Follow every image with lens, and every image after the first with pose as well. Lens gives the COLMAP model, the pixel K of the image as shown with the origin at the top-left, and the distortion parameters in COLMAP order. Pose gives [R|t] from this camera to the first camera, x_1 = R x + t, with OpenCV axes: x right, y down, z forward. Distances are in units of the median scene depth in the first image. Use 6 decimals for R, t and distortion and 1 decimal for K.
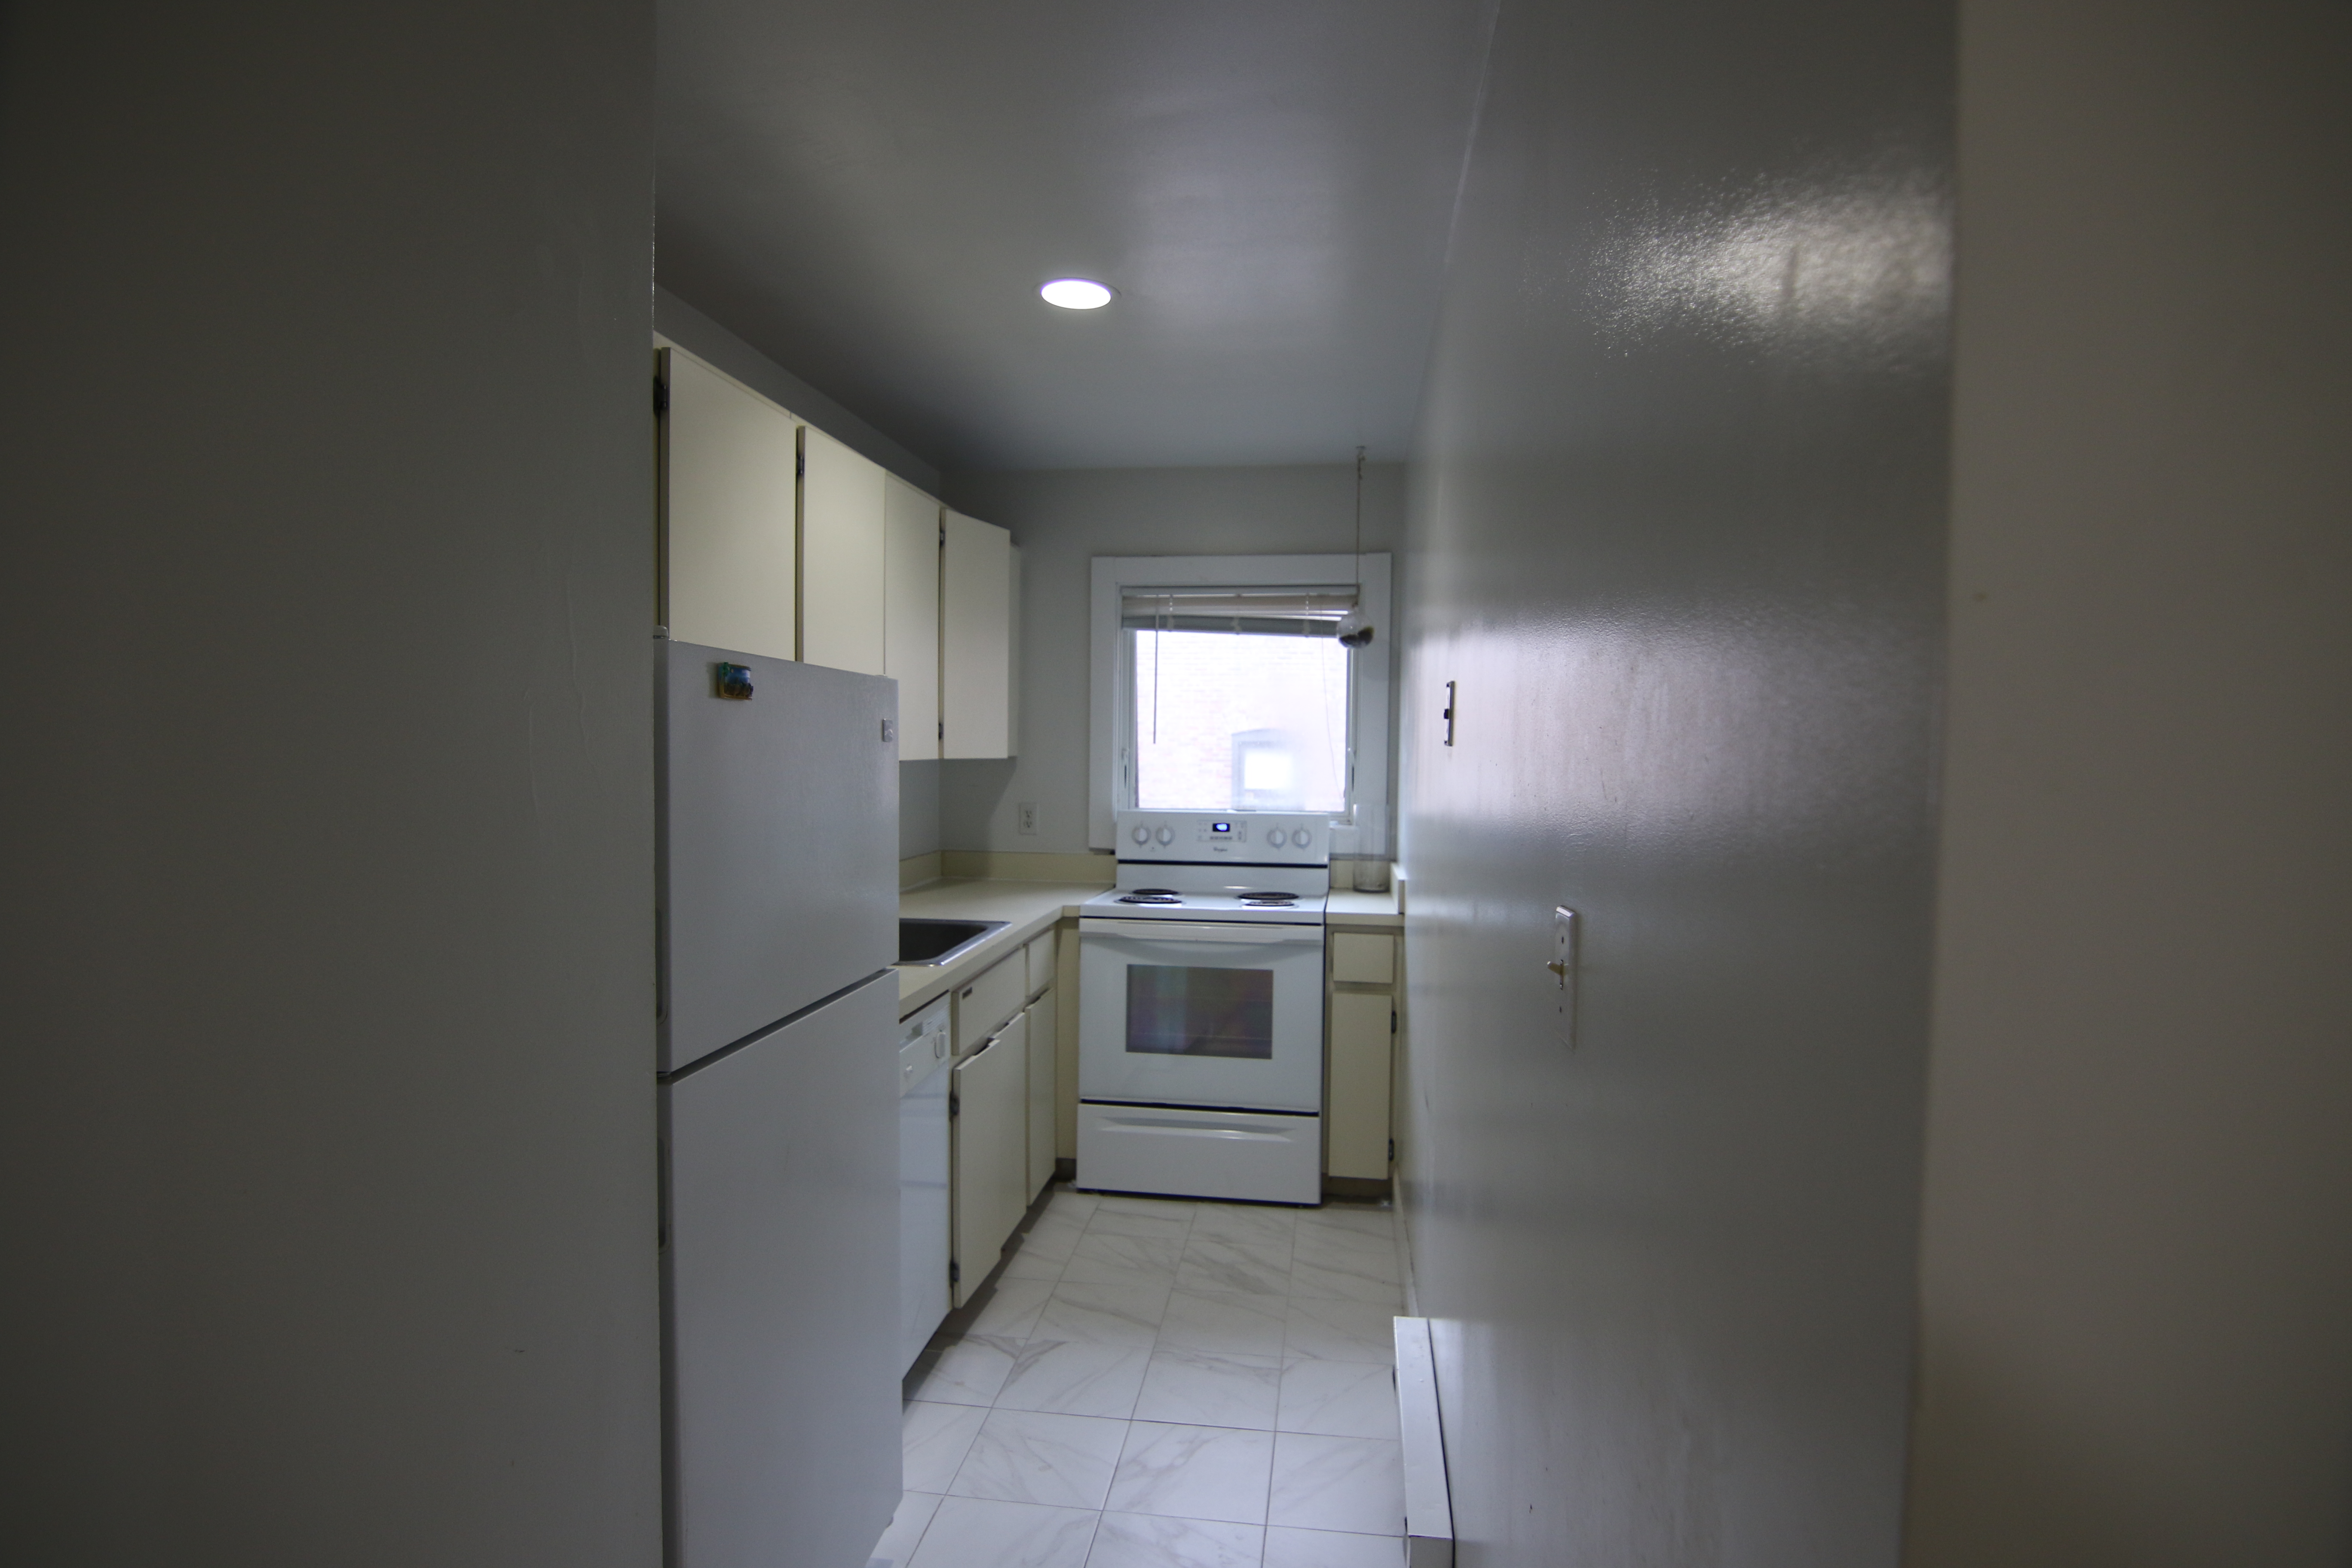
lens RADIAL K [[1195.1, 0, 1176.2], [0, 1195.1, 789.4], [0, 0, 1]] dist [-0.003891, -0.010953]
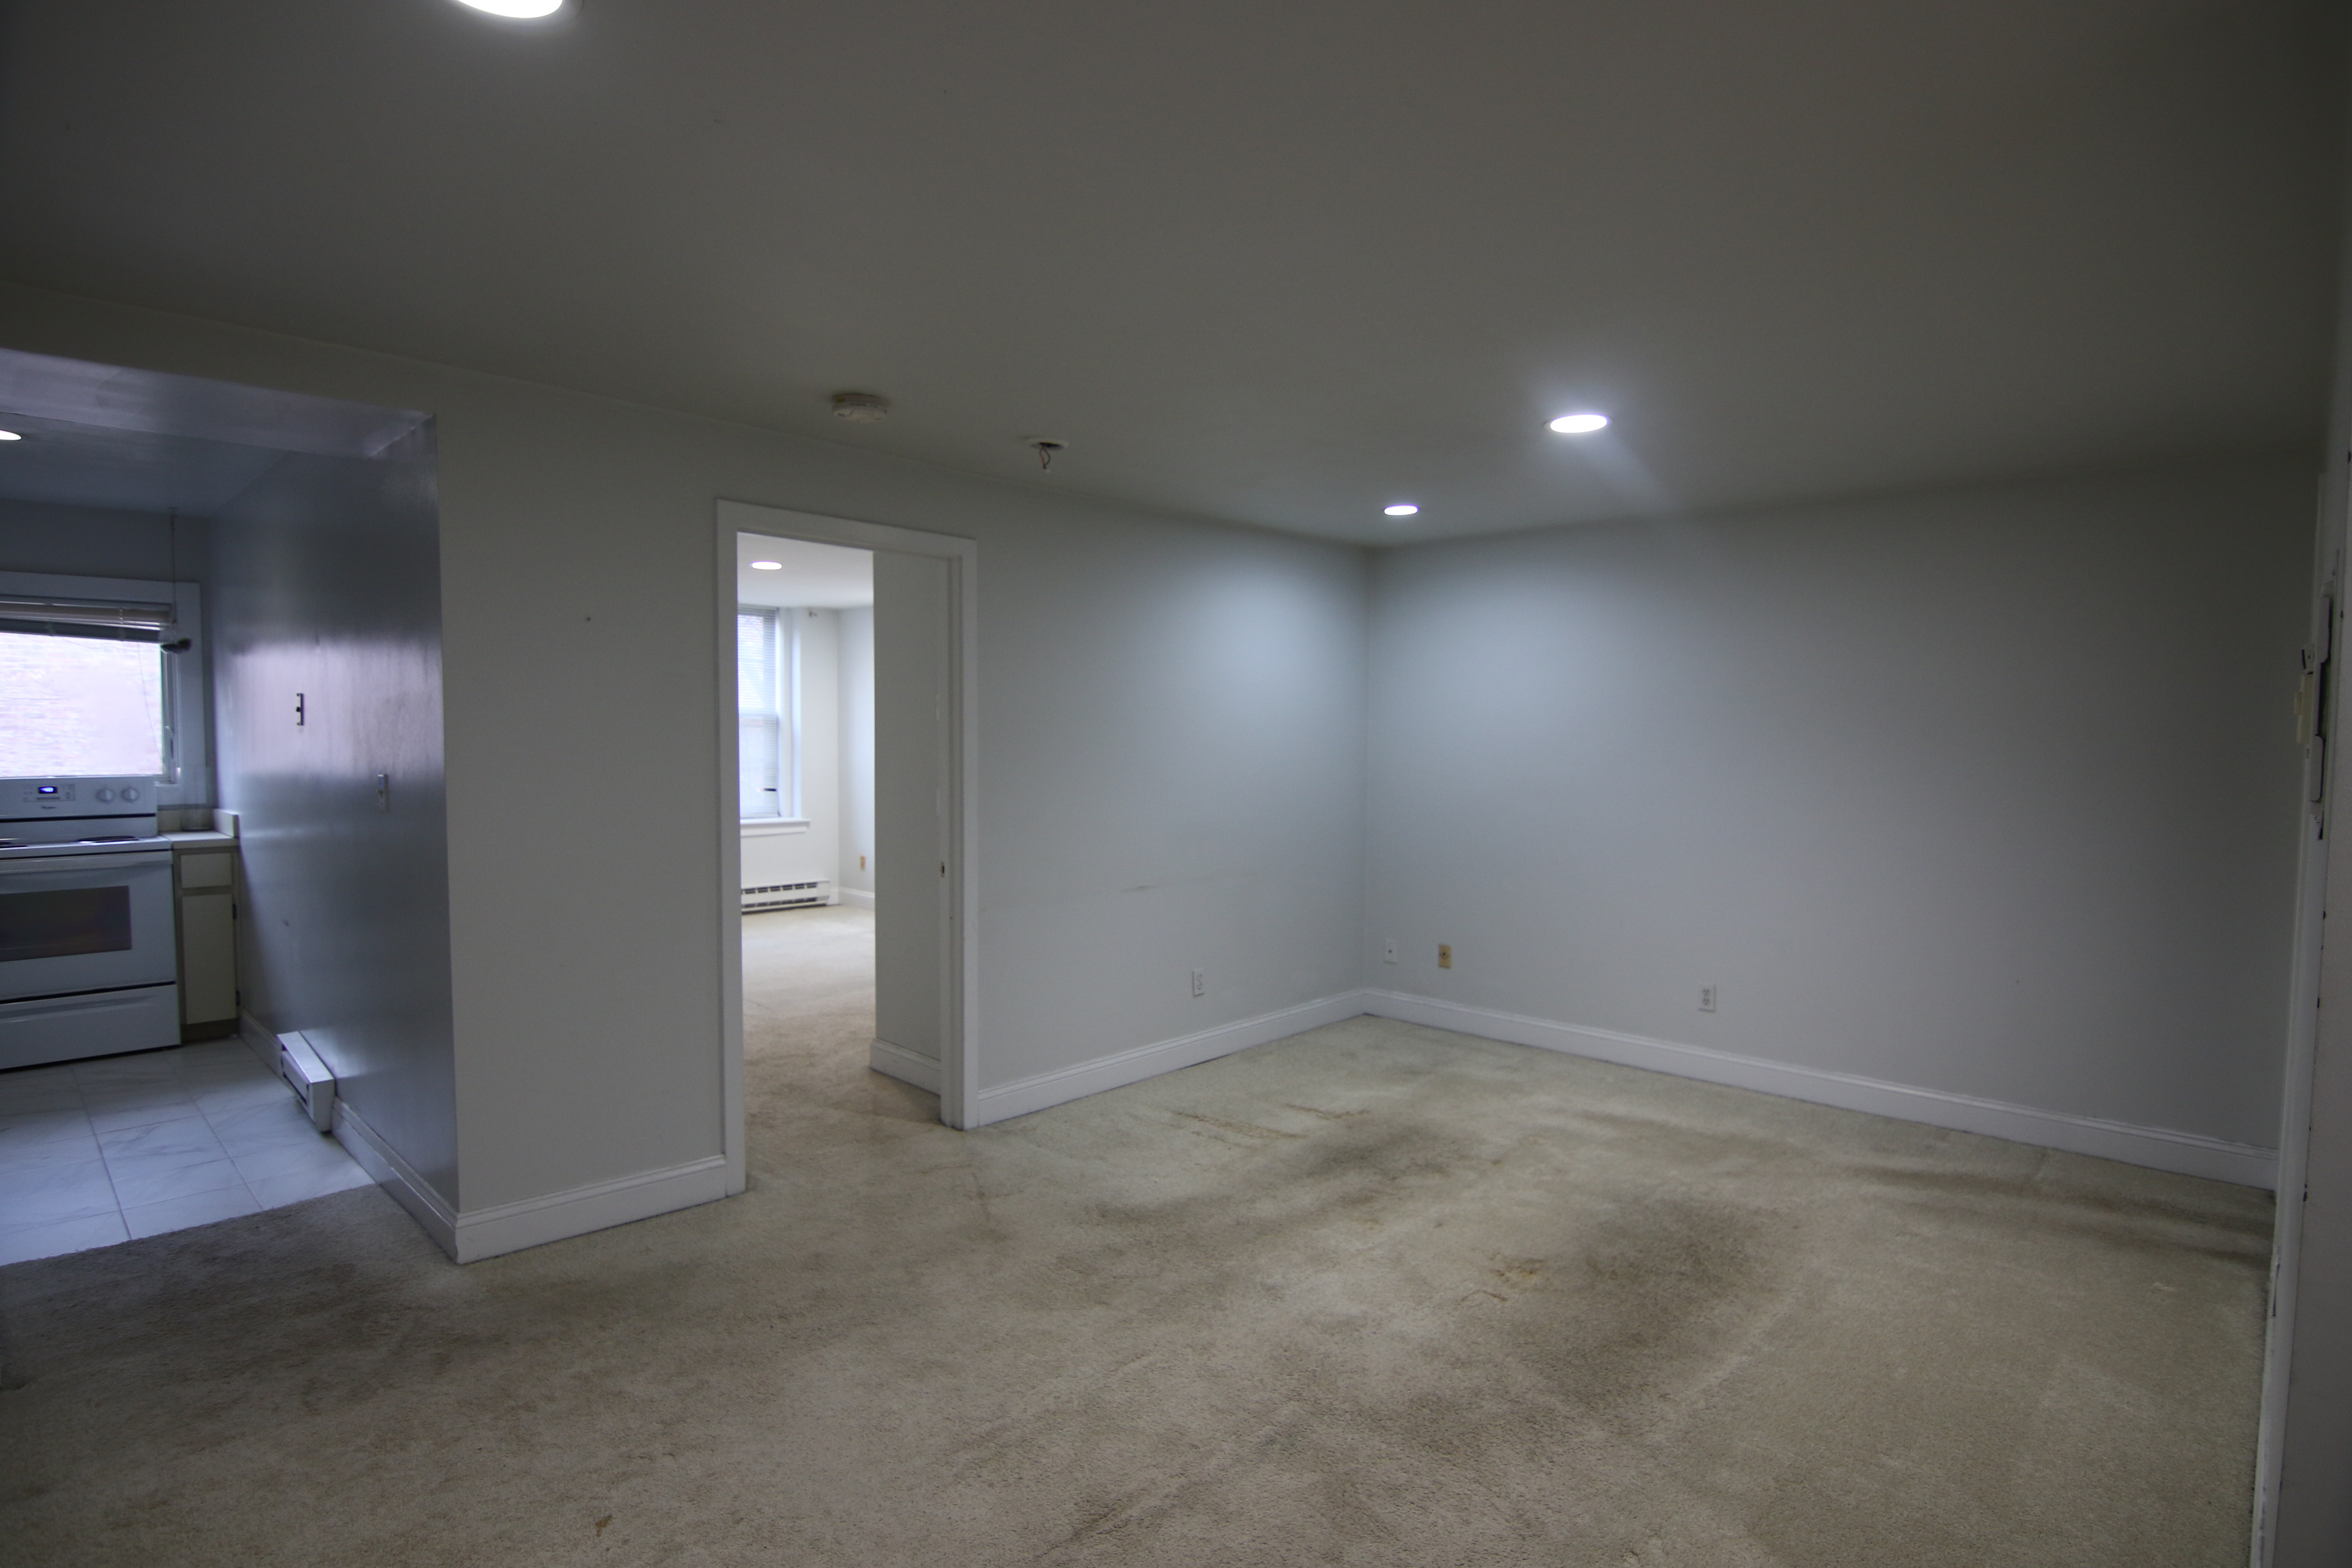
lens RADIAL K [[1195.1, 0, 1176.2], [0, 1195.1, 789.4], [0, 0, 1]] dist [-0.003891, -0.010953]
pose [[0.586355, -0.049115, 0.808564, -0.278441], [0.030996, 0.998790, 0.038192, 0.021028], [-0.809461, 0.002668, 0.587167, -0.713951]]
